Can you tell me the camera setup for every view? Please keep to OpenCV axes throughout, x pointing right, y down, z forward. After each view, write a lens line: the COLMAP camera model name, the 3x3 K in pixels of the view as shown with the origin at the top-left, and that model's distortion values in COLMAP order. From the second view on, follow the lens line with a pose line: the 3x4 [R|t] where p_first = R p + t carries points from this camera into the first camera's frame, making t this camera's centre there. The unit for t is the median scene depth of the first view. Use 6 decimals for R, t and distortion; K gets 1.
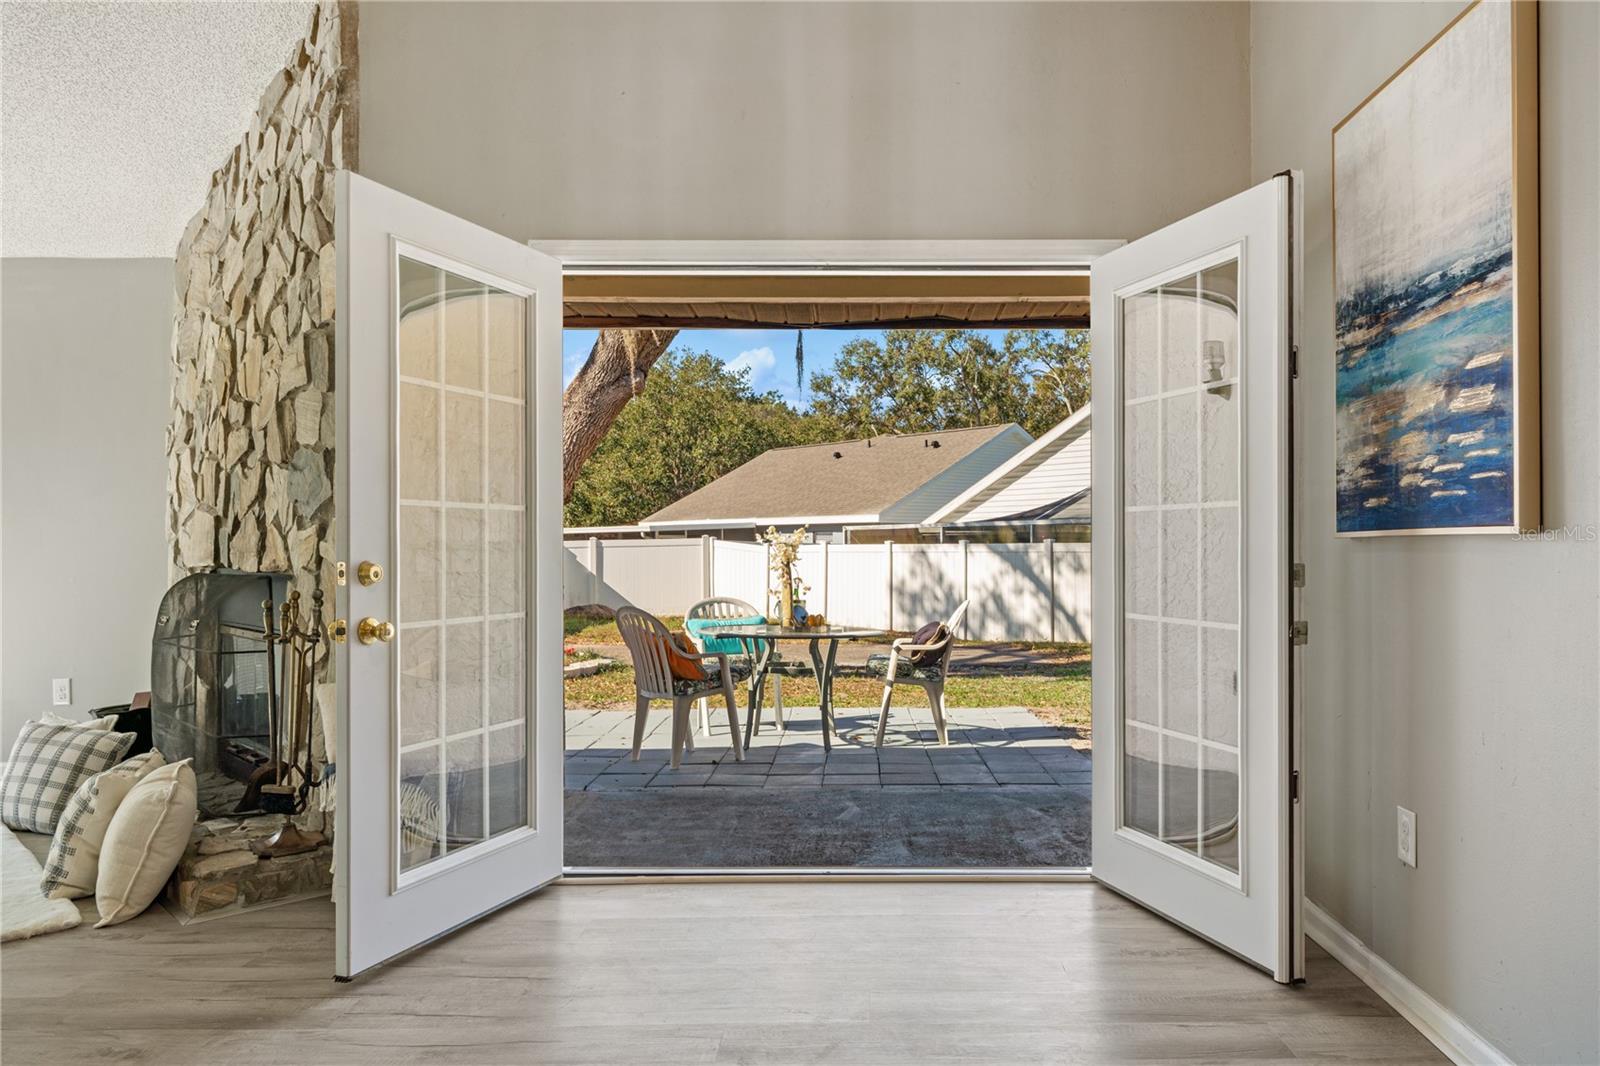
lens RADIAL K [[1087.3, 0, 875.7], [0, 1087.3, 542.5], [0, 0, 1]] dist [0.002023, 0.000914]
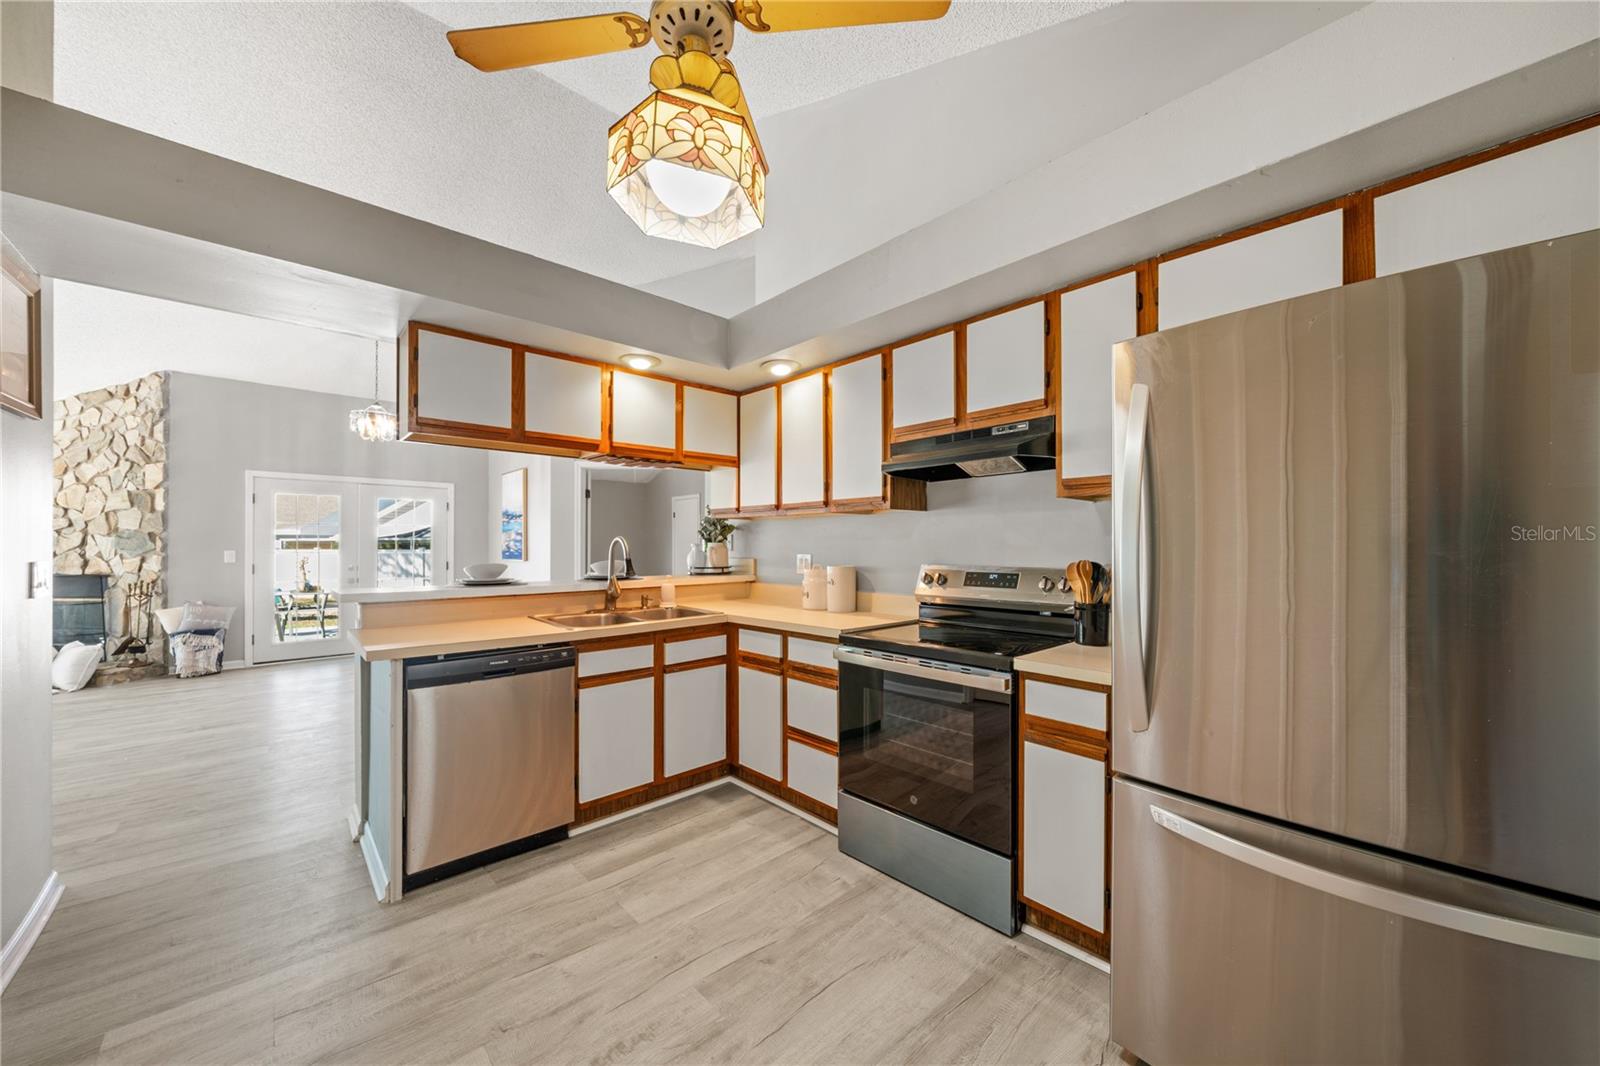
lens RADIAL K [[575.9, 0, 796.4], [0, 575.9, 541.9], [0, 0, 1]] dist [-0.002730, 0.000023]
pose [[0.738900, 0.007305, 0.673776, -0.284558], [-0.004783, 0.999973, -0.005596, -0.066850], [-0.673799, 0.000912, 0.738915, -1.521131]]
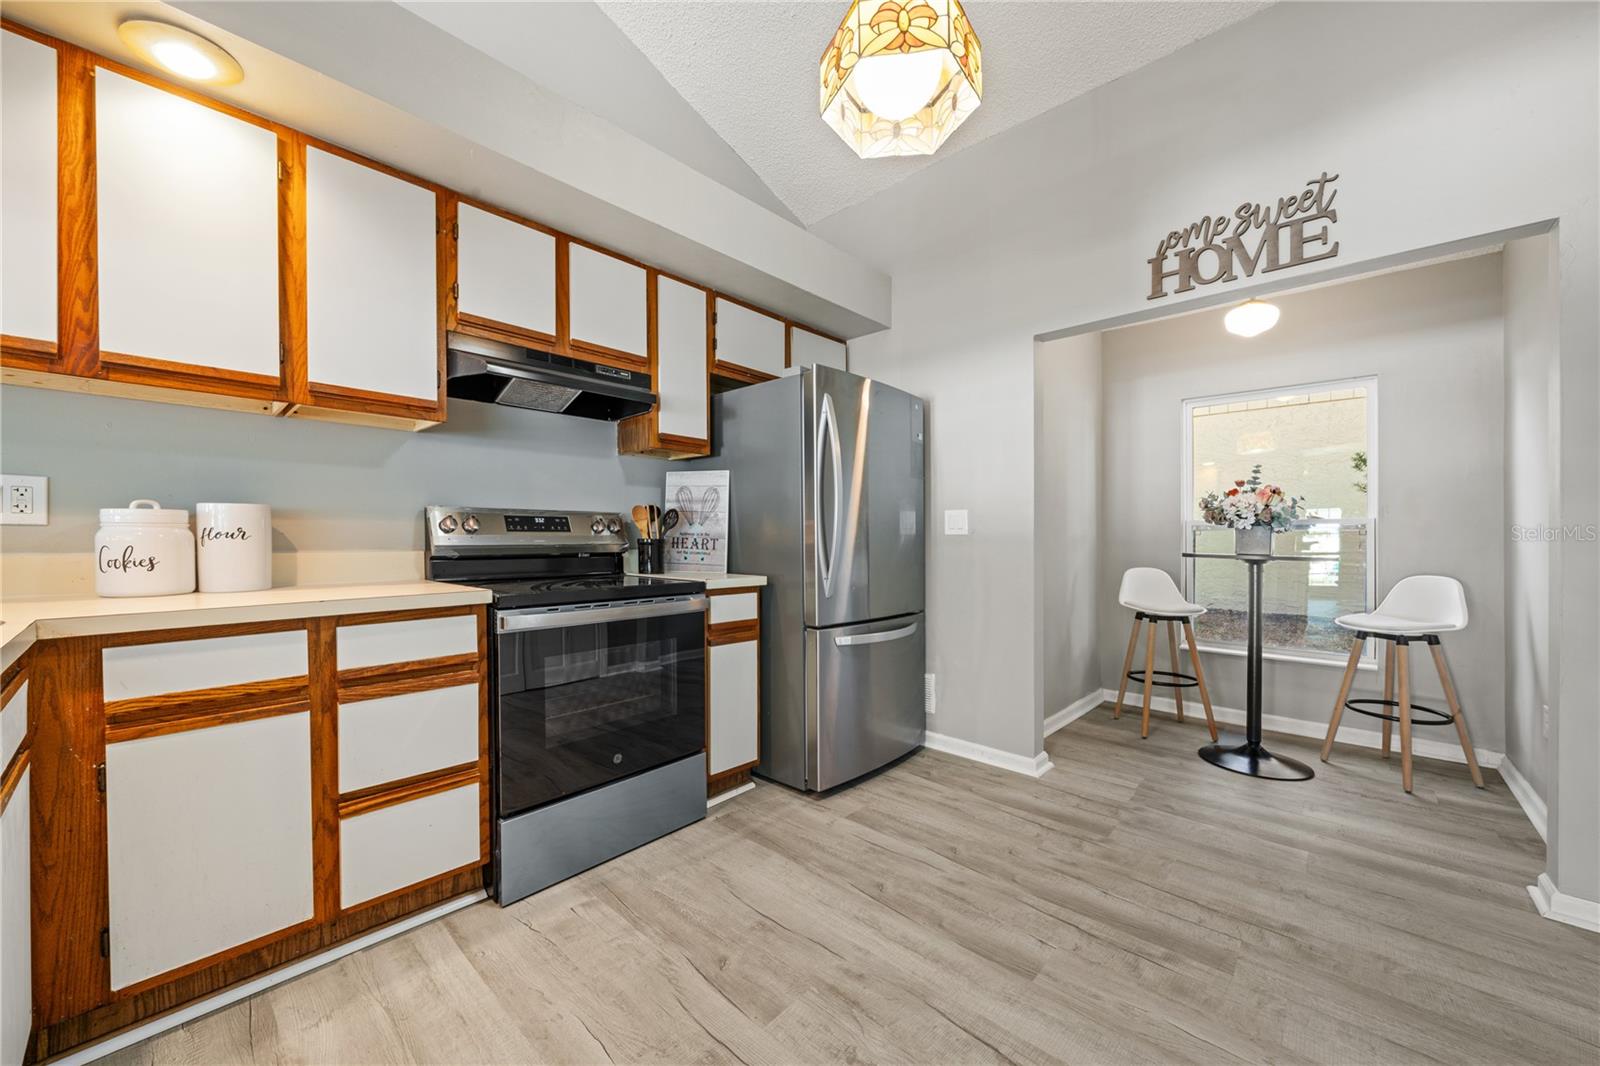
lens RADIAL K [[588.6, 0, 805.8], [0, 588.6, 533.0], [0, 0, 1]] dist [-0.007519, 0.000113]
pose [[-0.729689, 0.005647, 0.683756, -0.296328], [-0.003335, 0.999925, -0.011817, -0.001003], [-0.683771, -0.010903, -0.729615, -0.803287]]
